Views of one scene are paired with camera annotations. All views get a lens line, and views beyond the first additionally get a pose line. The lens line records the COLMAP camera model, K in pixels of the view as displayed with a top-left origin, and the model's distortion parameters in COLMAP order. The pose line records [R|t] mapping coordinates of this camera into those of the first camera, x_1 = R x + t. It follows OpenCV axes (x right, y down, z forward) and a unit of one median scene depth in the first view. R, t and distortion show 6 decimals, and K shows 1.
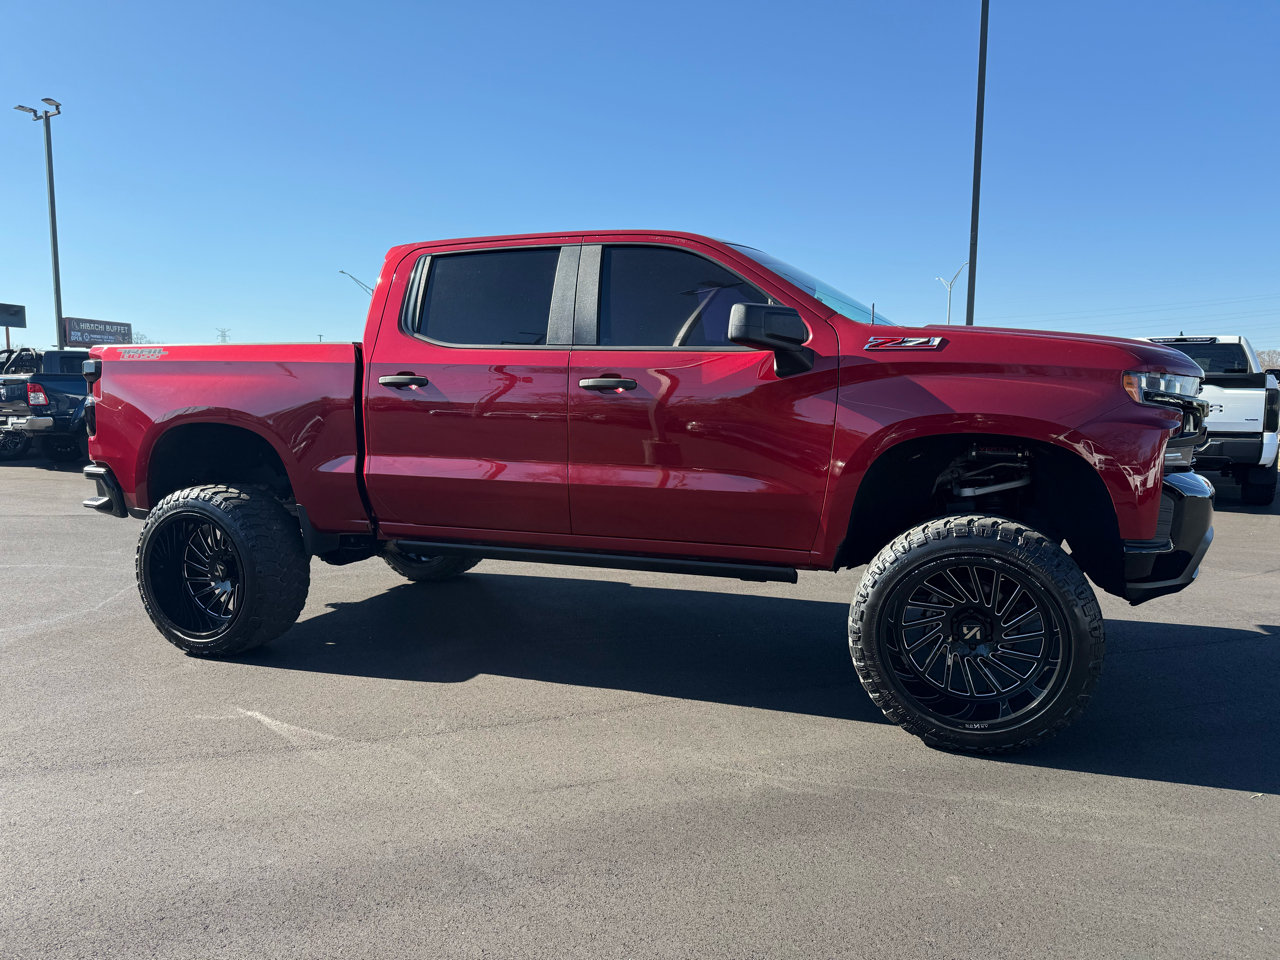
lens RADIAL K [[912.6, 0, 636.0], [0, 912.6, 473.3], [0, 0, 1]] dist [0.026320, -0.005009]
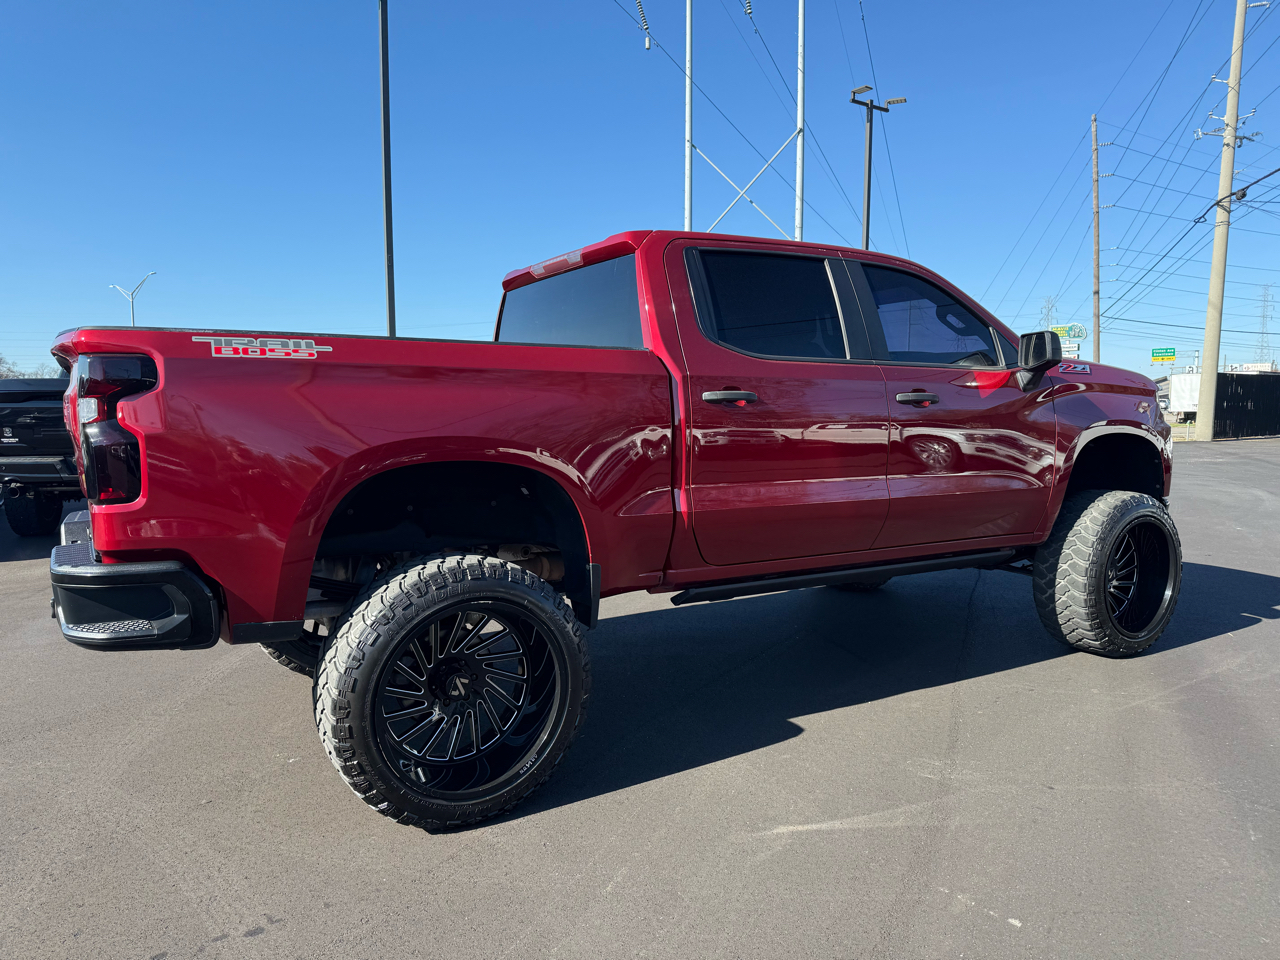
lens RADIAL K [[912.4, 0, 640.0], [0, 912.4, 480.0], [0, 0, 1]] dist [0.034238, -0.030891]
pose [[0.624359, -0.068528, 0.778126, -1.115606], [0.078216, 0.996623, 0.025012, -0.059561], [-0.777212, 0.045245, 0.627610, 0.625490]]
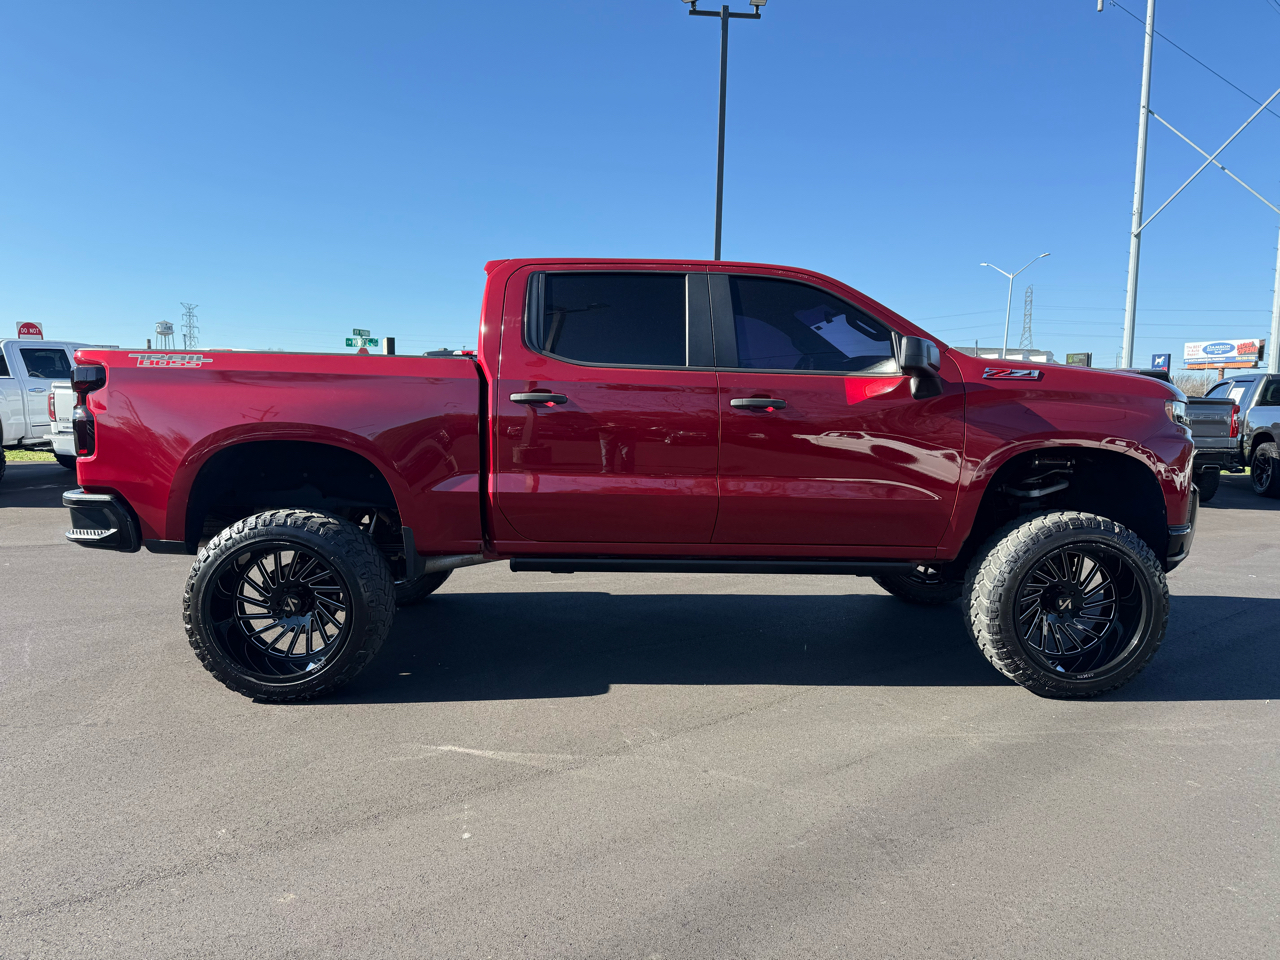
lens RADIAL K [[912.0, 0, 640.0], [0, 912.0, 480.0], [0, 0, 1]] dist [0.025472, -0.032622]
pose [[0.923102, -0.022041, 0.383923, -0.616888], [0.022748, 0.999738, 0.002699, -0.013606], [-0.383882, 0.006242, 0.923361, 0.052415]]
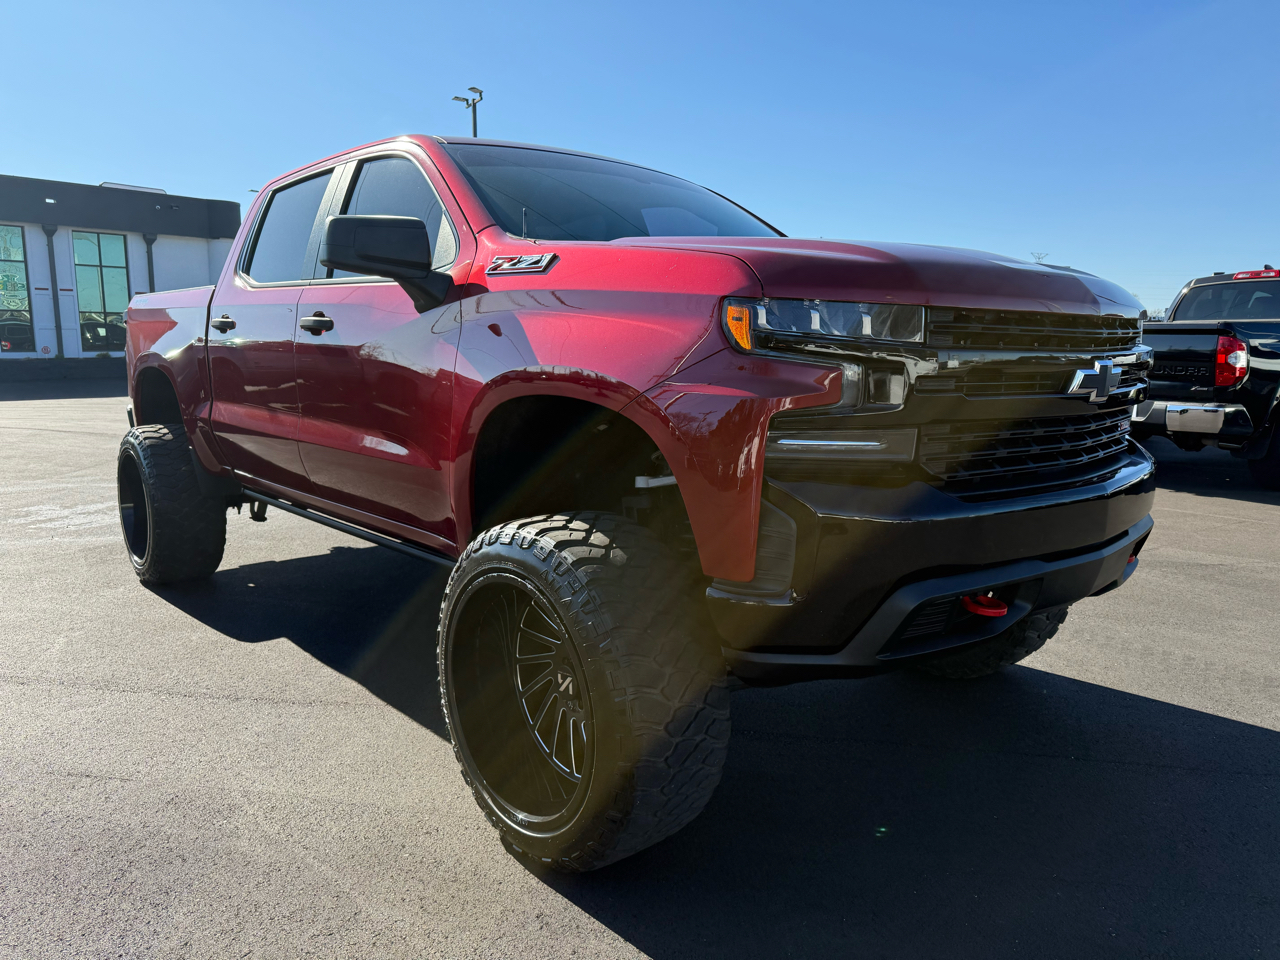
lens RADIAL K [[912.0, 0, 640.0], [0, 912.0, 480.0], [0, 0, 1]] dist [0.025472, -0.032622]
pose [[0.888314, 0.072274, -0.453513, 0.673094], [-0.046399, 0.996610, 0.067942, -0.027213], [0.456886, -0.039311, 0.888656, 0.392355]]
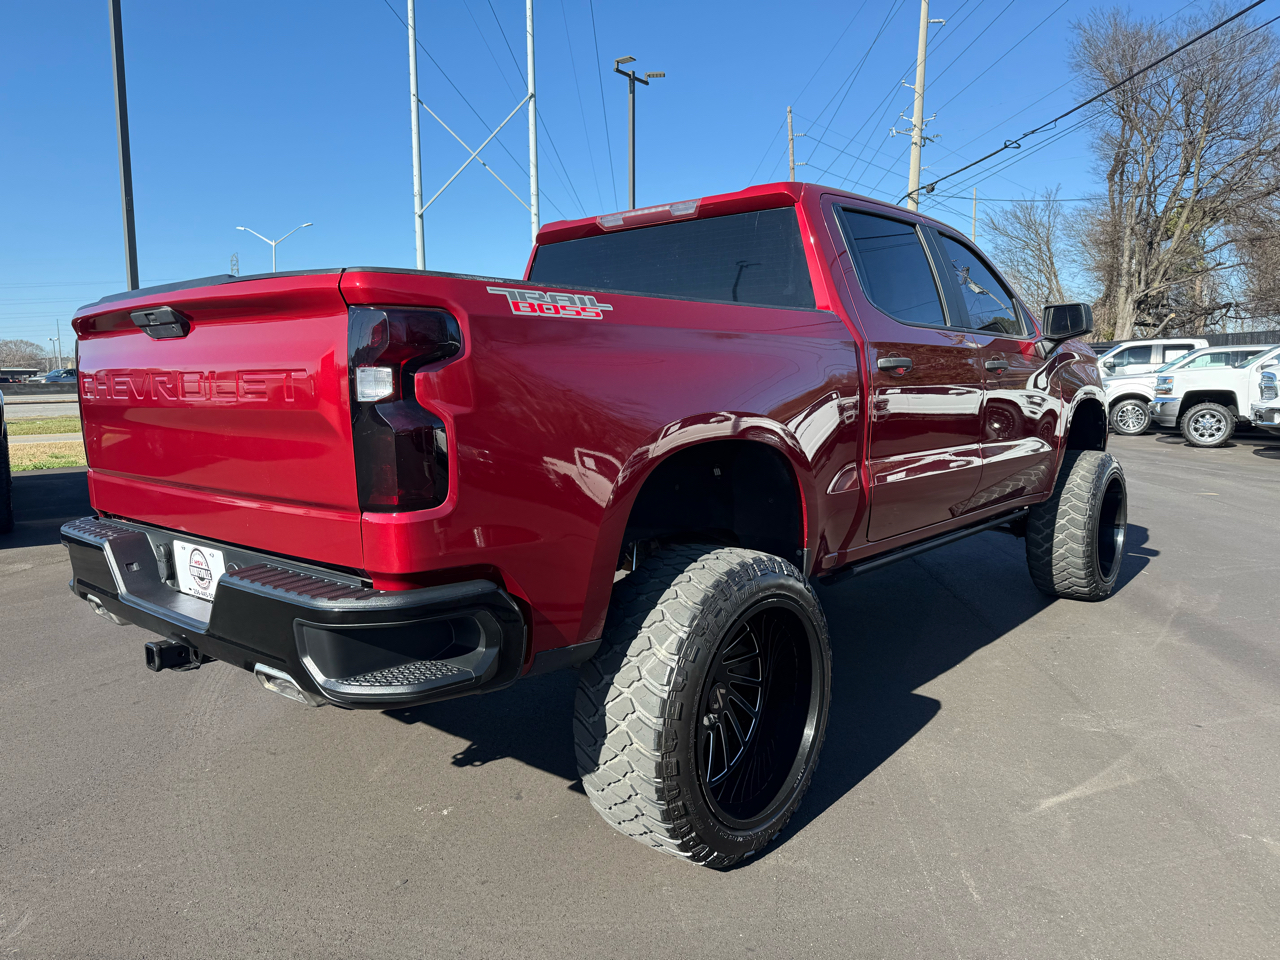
lens RADIAL K [[909.8, 0, 644.2], [0, 909.8, 479.5], [0, 0, 1]] dist [0.058522, -0.087705]
pose [[0.339841, -0.114169, 0.933527, -1.262262], [0.097333, 0.991544, 0.085831, -0.105120], [-0.935433, 0.061694, 0.348080, 1.077750]]
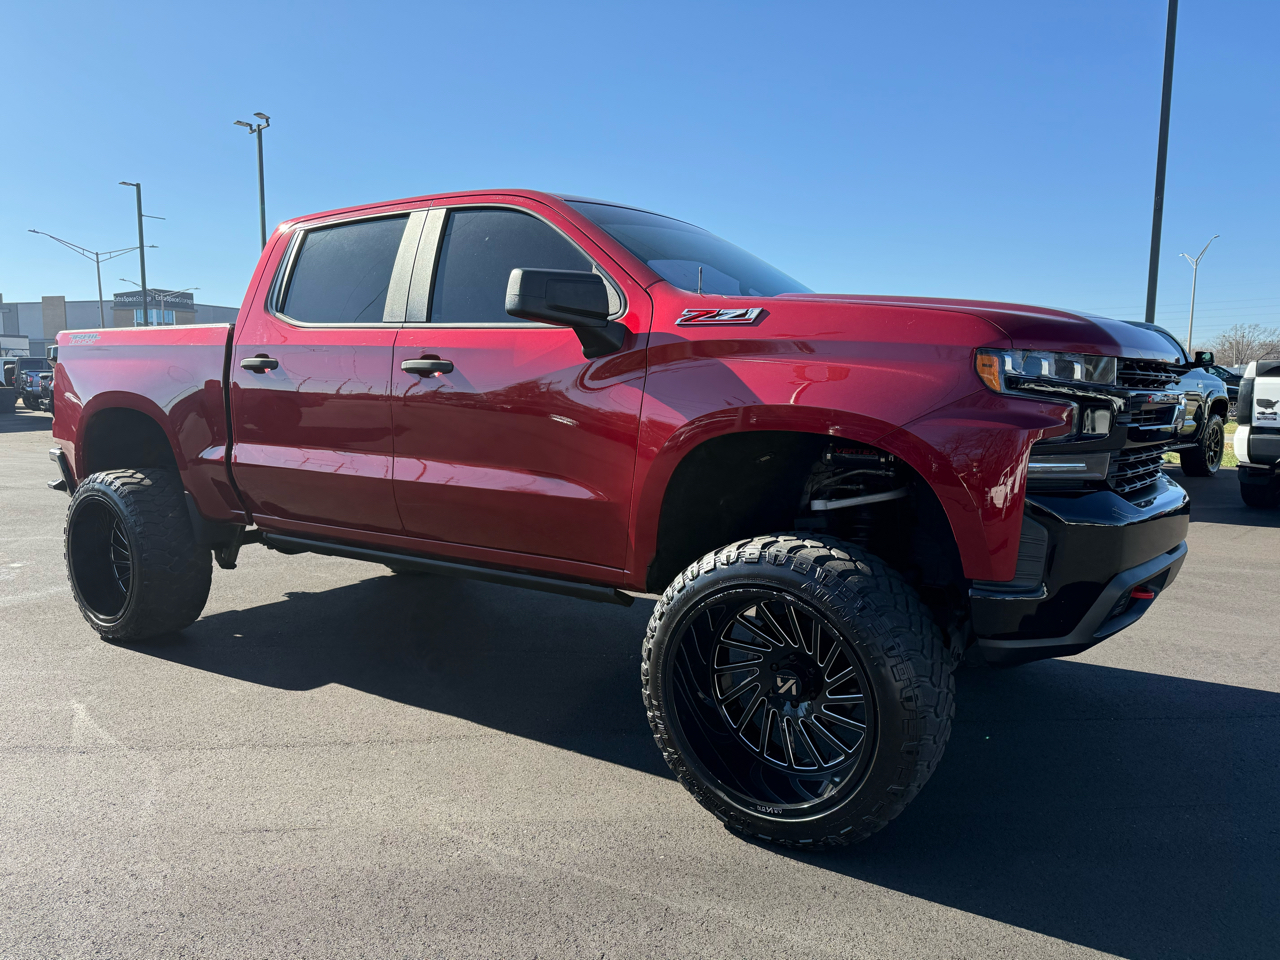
lens RADIAL K [[896.6, 0, 629.2], [0, 896.6, 476.9], [0, 0, 1]] dist [0.148635, -0.245995]
pose [[0.972694, 0.028573, -0.230326, 0.382983], [-0.024964, 0.999516, 0.018568, -0.014203], [0.230745, -0.012311, 0.972936, 0.206053]]
